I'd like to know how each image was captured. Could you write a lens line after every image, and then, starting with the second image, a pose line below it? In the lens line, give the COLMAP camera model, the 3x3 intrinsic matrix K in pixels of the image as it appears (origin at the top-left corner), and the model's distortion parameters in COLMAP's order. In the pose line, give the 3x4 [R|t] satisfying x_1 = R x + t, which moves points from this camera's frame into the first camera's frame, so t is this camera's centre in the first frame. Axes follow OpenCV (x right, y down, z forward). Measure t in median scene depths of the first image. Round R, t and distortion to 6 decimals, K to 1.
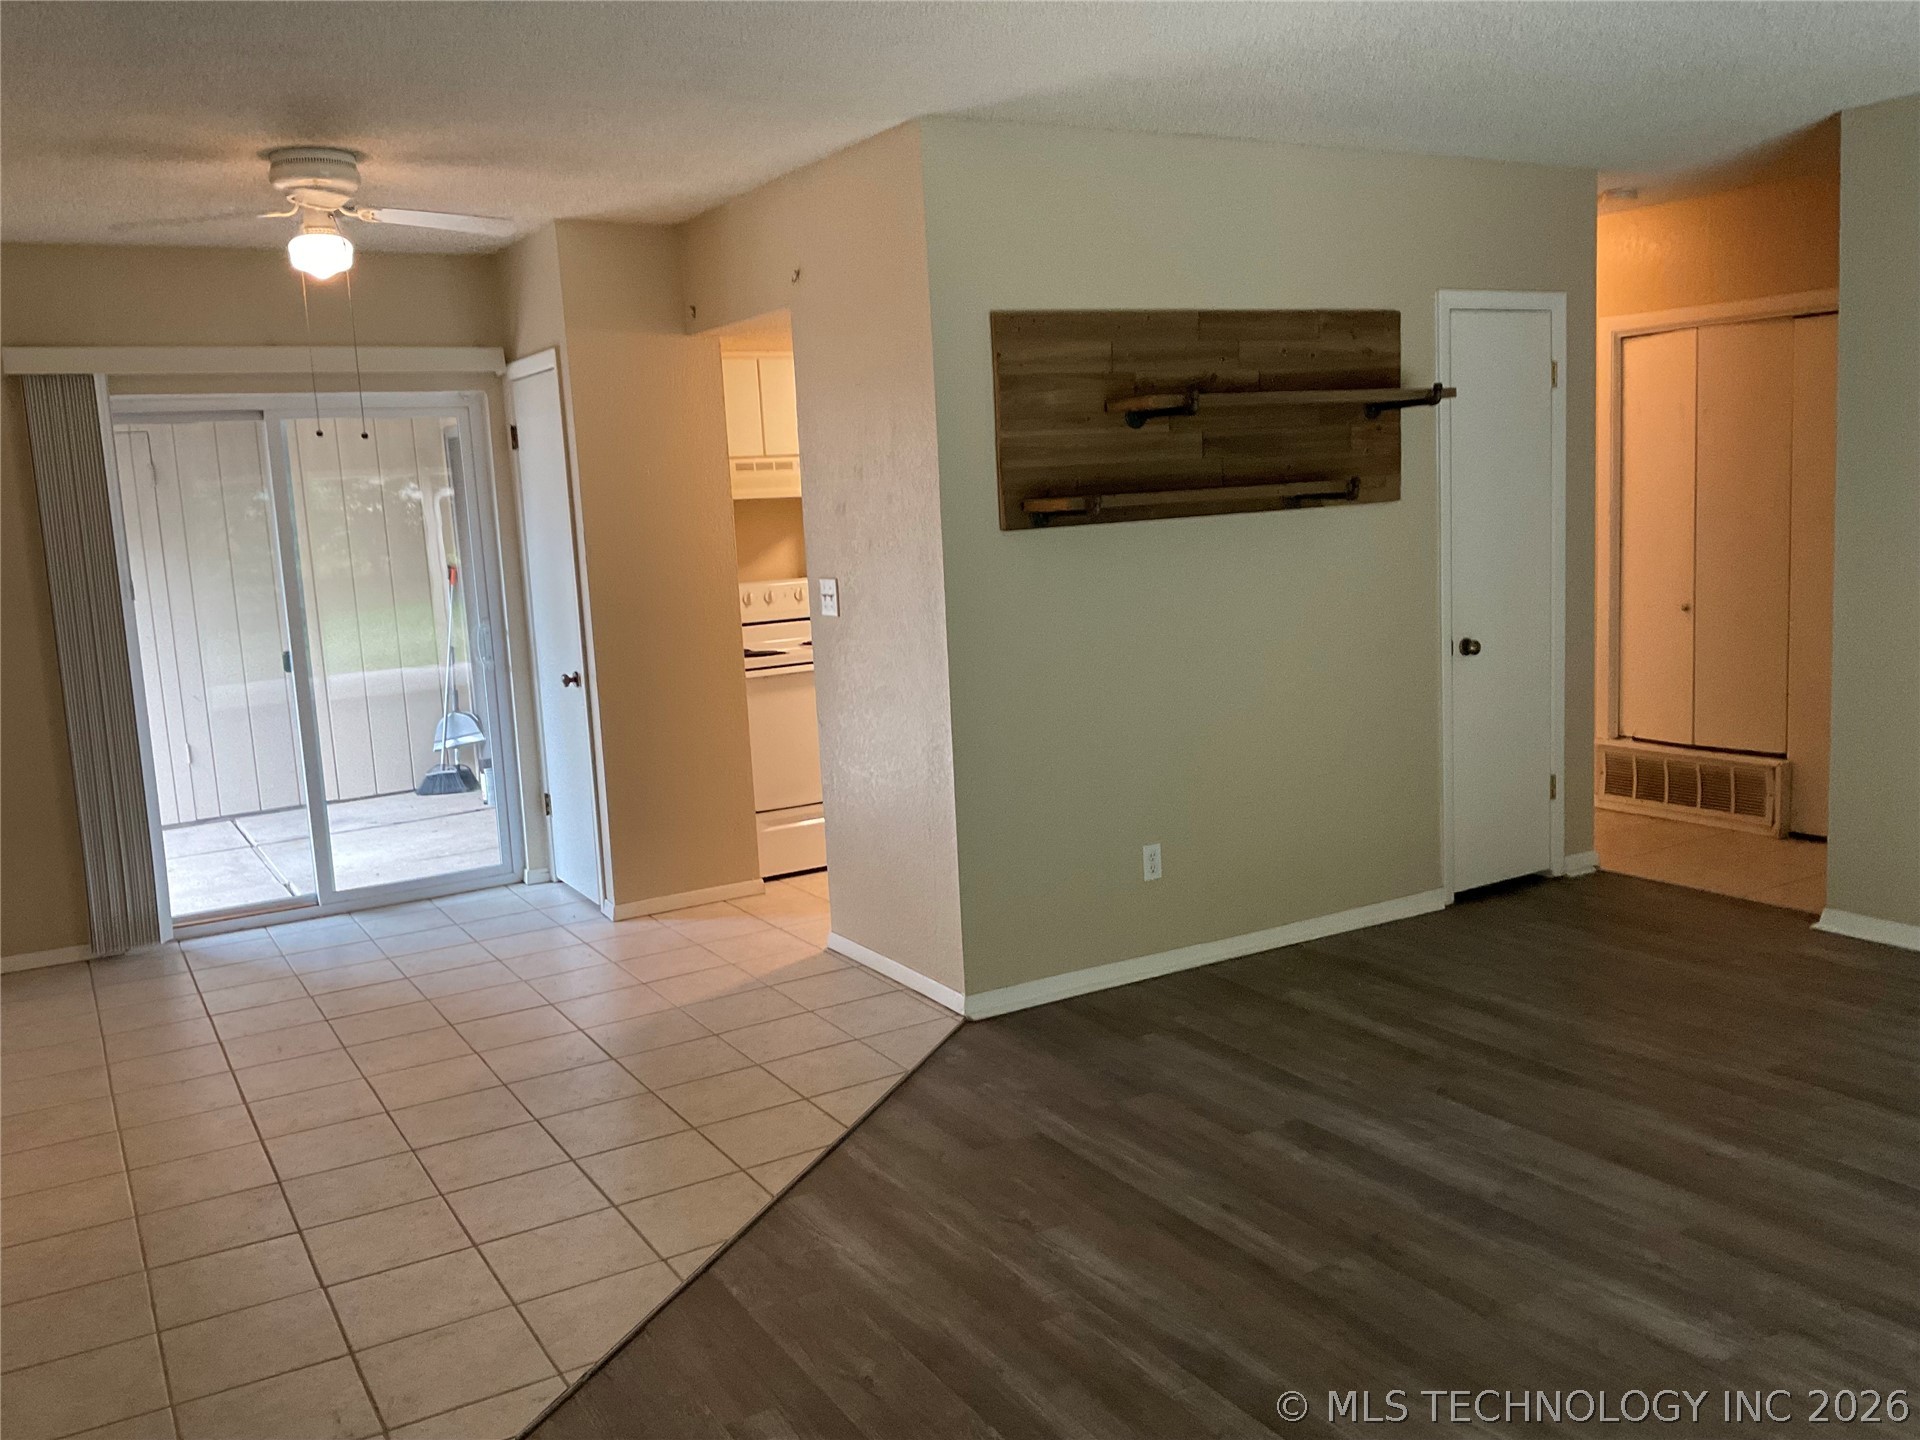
lens RADIAL K [[1584.7, 0, 958.9], [0, 1584.7, 706.3], [0, 0, 1]] dist [0.065573, -0.125172]
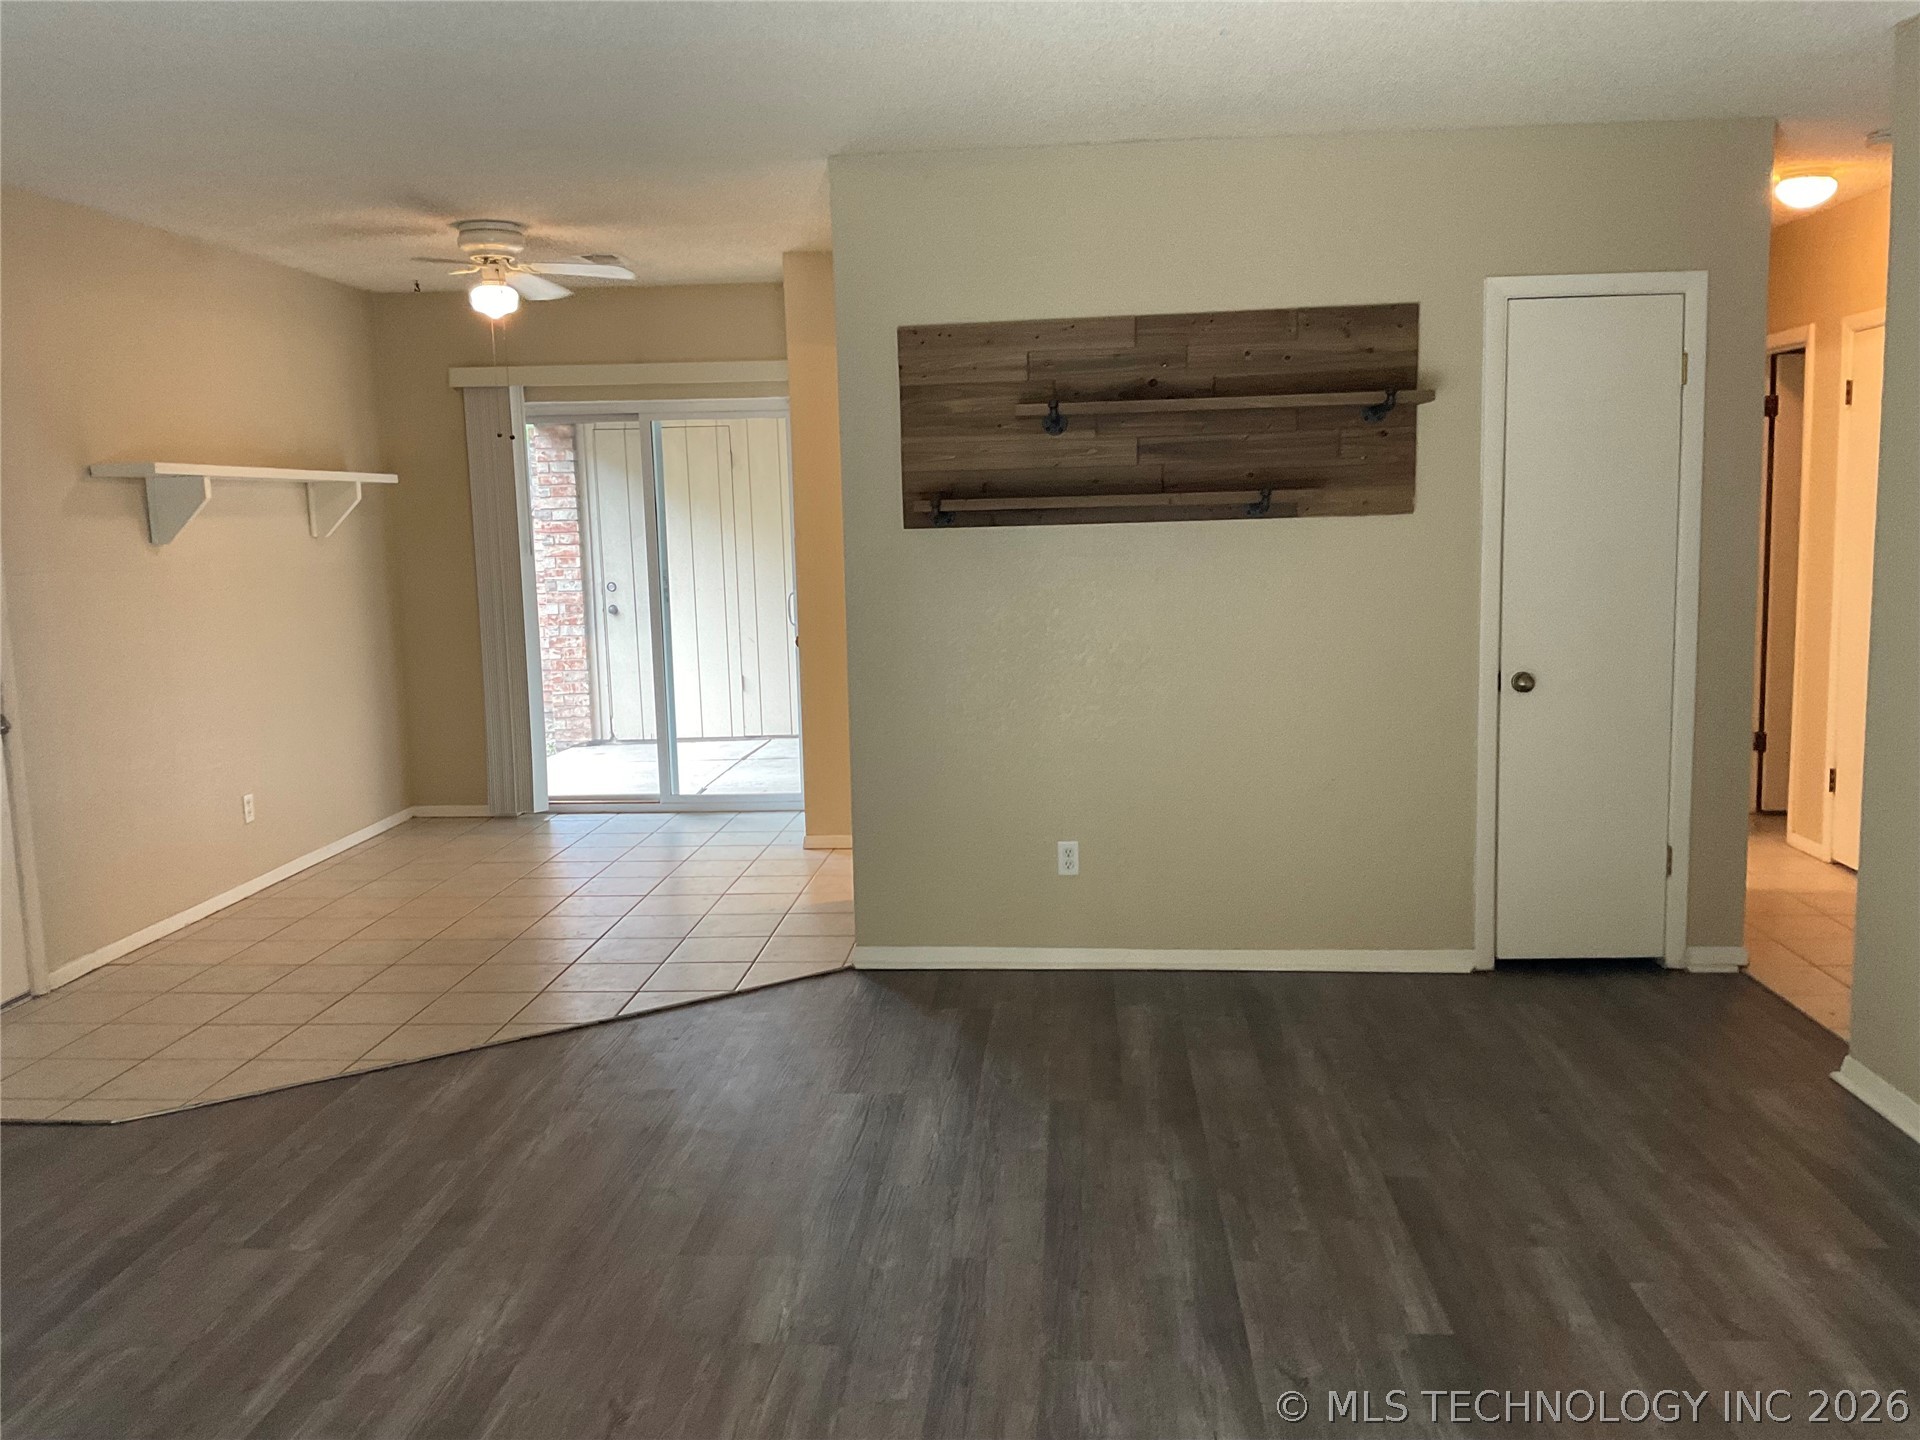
lens RADIAL K [[1584.7, 0, 966.5], [0, 1584.7, 723.7], [0, 0, 1]] dist [0.065573, -0.125172]
pose [[0.821823, 0.108508, -0.559314, 0.601504], [-0.095536, 0.994042, 0.052472, -0.033728], [0.561675, 0.010312, 0.827293, 0.109018]]
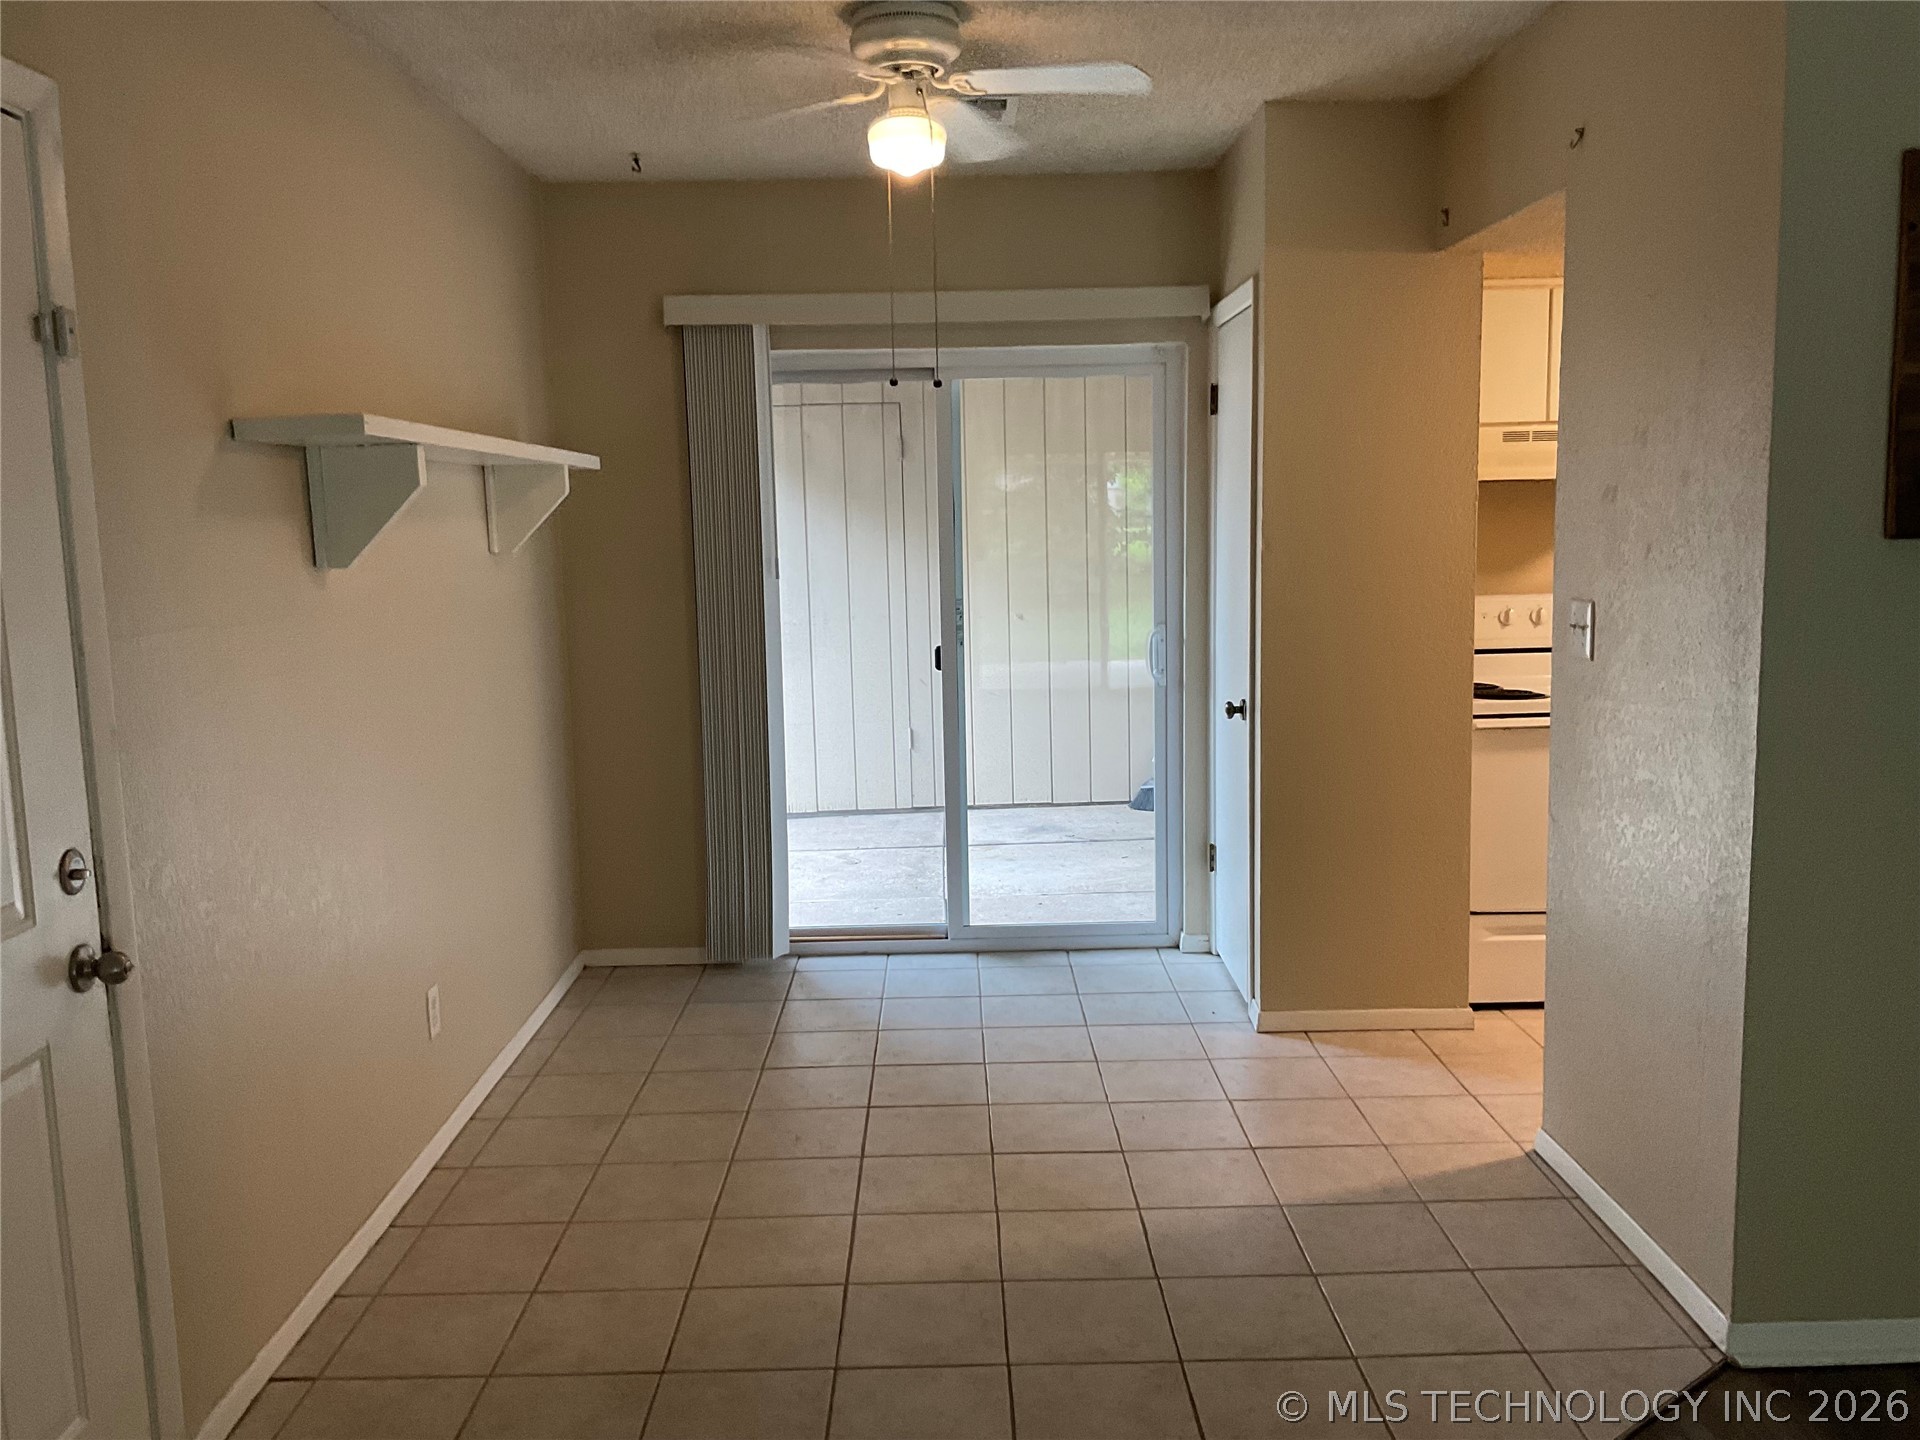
lens RADIAL K [[1584.7, 0, 958.8], [0, 1584.7, 717.3], [0, 0, 1]] dist [0.065573, -0.125172]
pose [[0.863477, 0.096286, -0.495112, 0.025422], [-0.089613, 0.995279, 0.037269, -0.034005], [0.496363, 0.012188, 0.868030, 0.301461]]
